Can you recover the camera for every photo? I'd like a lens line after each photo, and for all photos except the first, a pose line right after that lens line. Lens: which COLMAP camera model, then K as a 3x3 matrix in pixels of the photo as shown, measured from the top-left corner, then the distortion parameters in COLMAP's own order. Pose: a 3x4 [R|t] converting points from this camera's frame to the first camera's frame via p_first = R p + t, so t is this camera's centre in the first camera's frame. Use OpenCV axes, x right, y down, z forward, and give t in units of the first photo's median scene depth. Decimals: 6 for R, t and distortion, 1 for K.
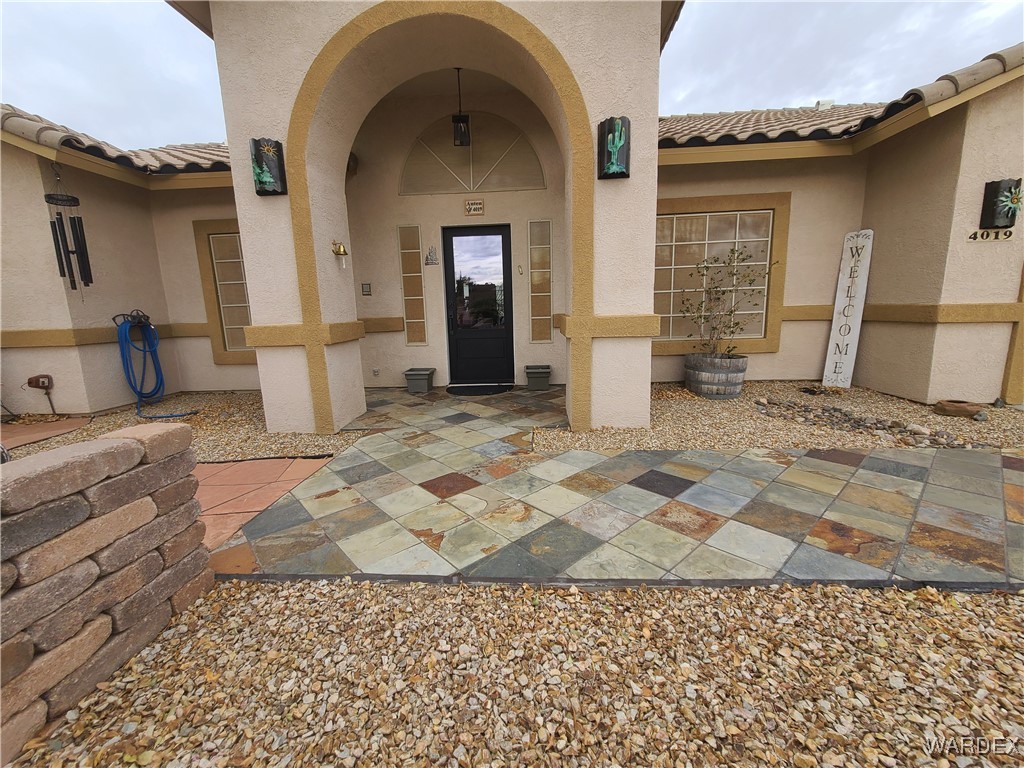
lens RADIAL K [[420.9, 0, 512.9], [0, 420.9, 385.3], [0, 0, 1]] dist [0.008305, -0.002765]
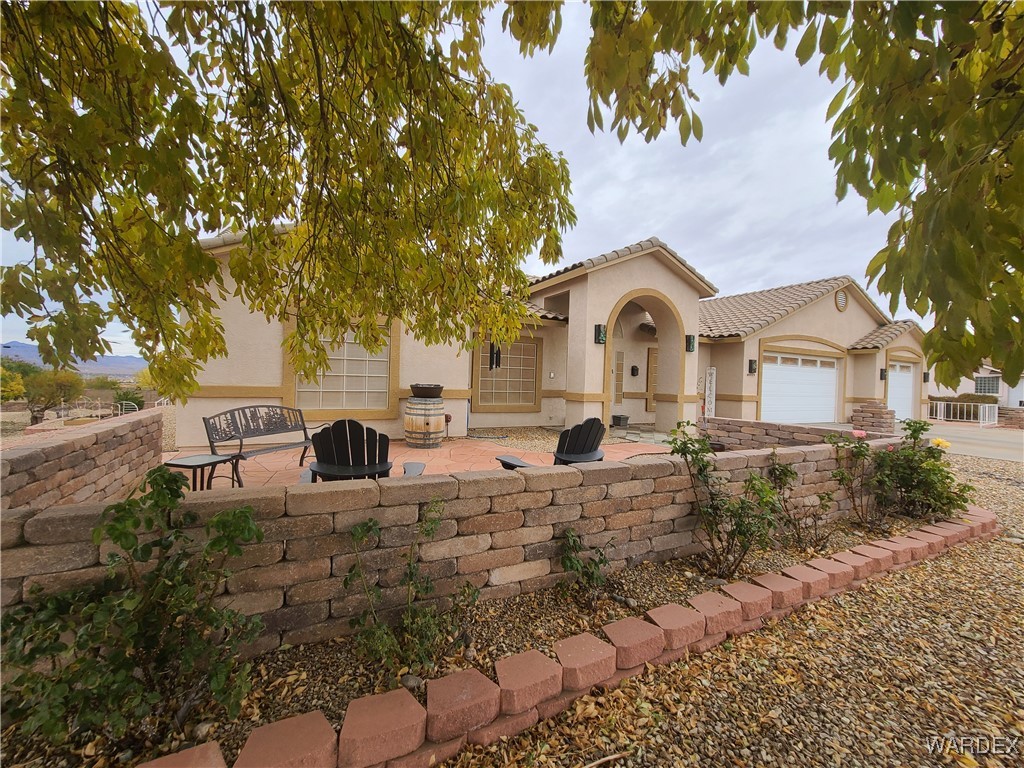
lens RADIAL K [[420.9, 0, 515.1], [0, 420.9, 384.3], [0, 0, 1]] dist [0.008305, -0.002765]
pose [[0.852926, 0.051933, 0.519442, -1.793343], [0.037089, 0.986496, -0.159528, 0.145743], [-0.520713, 0.155332, 0.839482, -0.662301]]
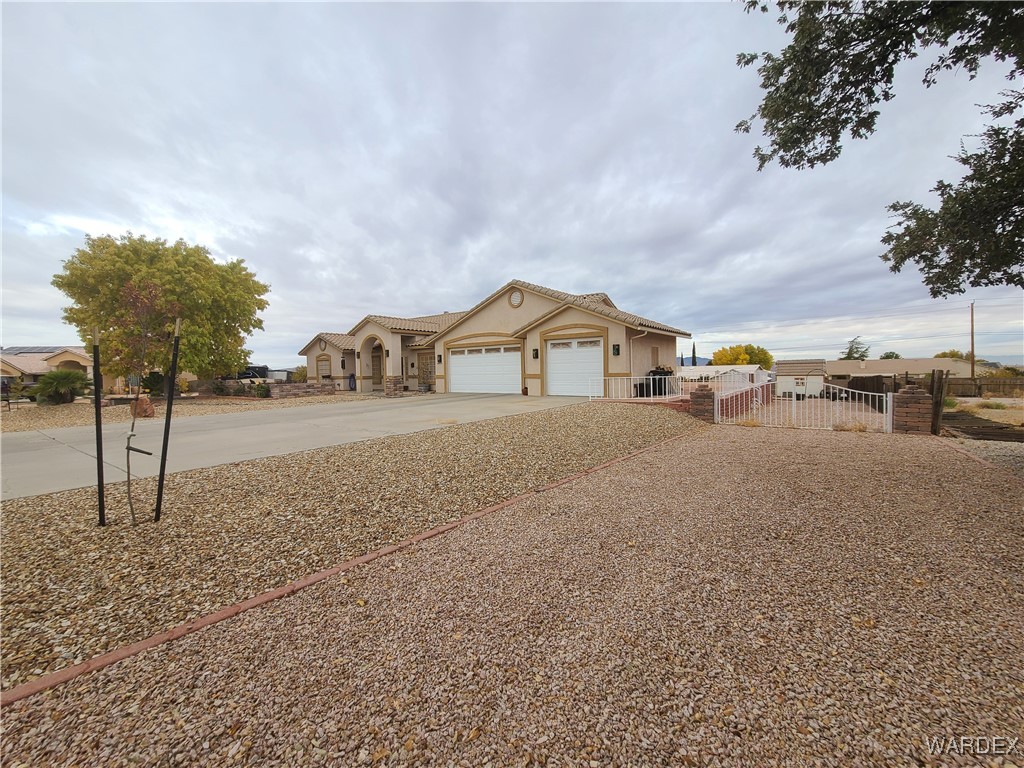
lens RADIAL K [[420.9, 0, 510.2], [0, 420.9, 380.6], [0, 0, 1]] dist [0.008305, -0.002765]
pose [[0.835475, 0.026789, -0.548874, 4.306721], [-0.104624, 0.988296, -0.111019, 0.355784], [0.539476, 0.150179, 0.828500, -2.727434]]
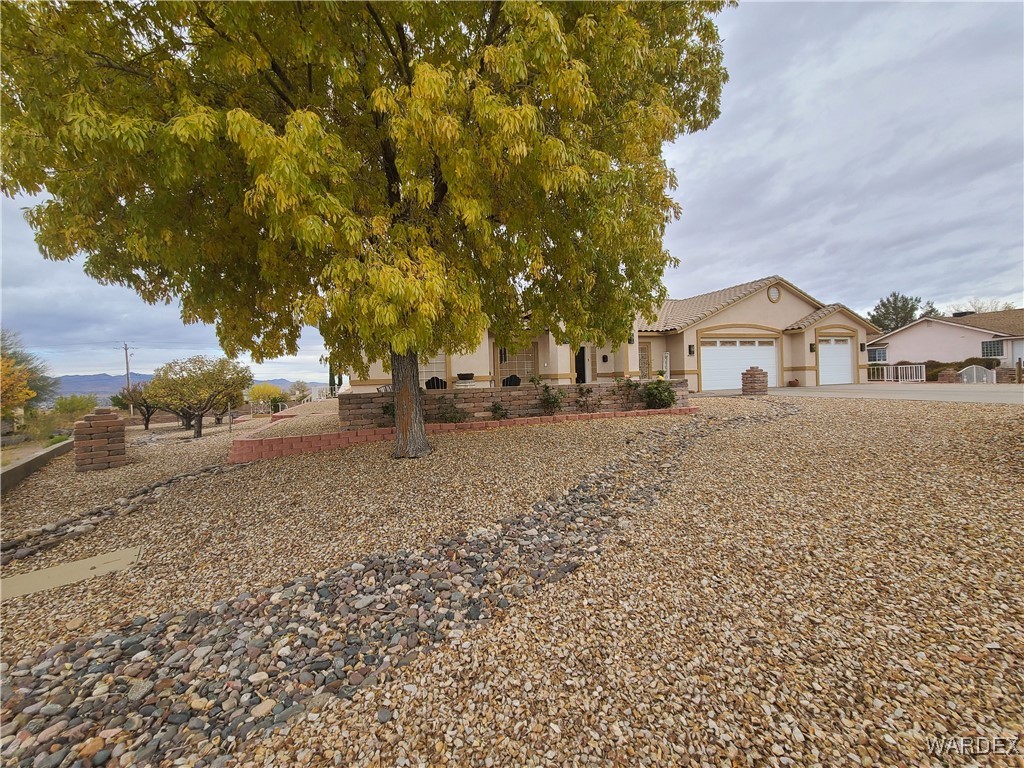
lens RADIAL K [[420.9, 0, 514.5], [0, 420.9, 382.4], [0, 0, 1]] dist [0.008305, -0.002765]
pose [[0.916288, -0.003682, 0.400502, -2.144077], [0.078267, 0.982325, -0.170032, 0.489996], [-0.392798, 0.187145, 0.900382, -2.014087]]
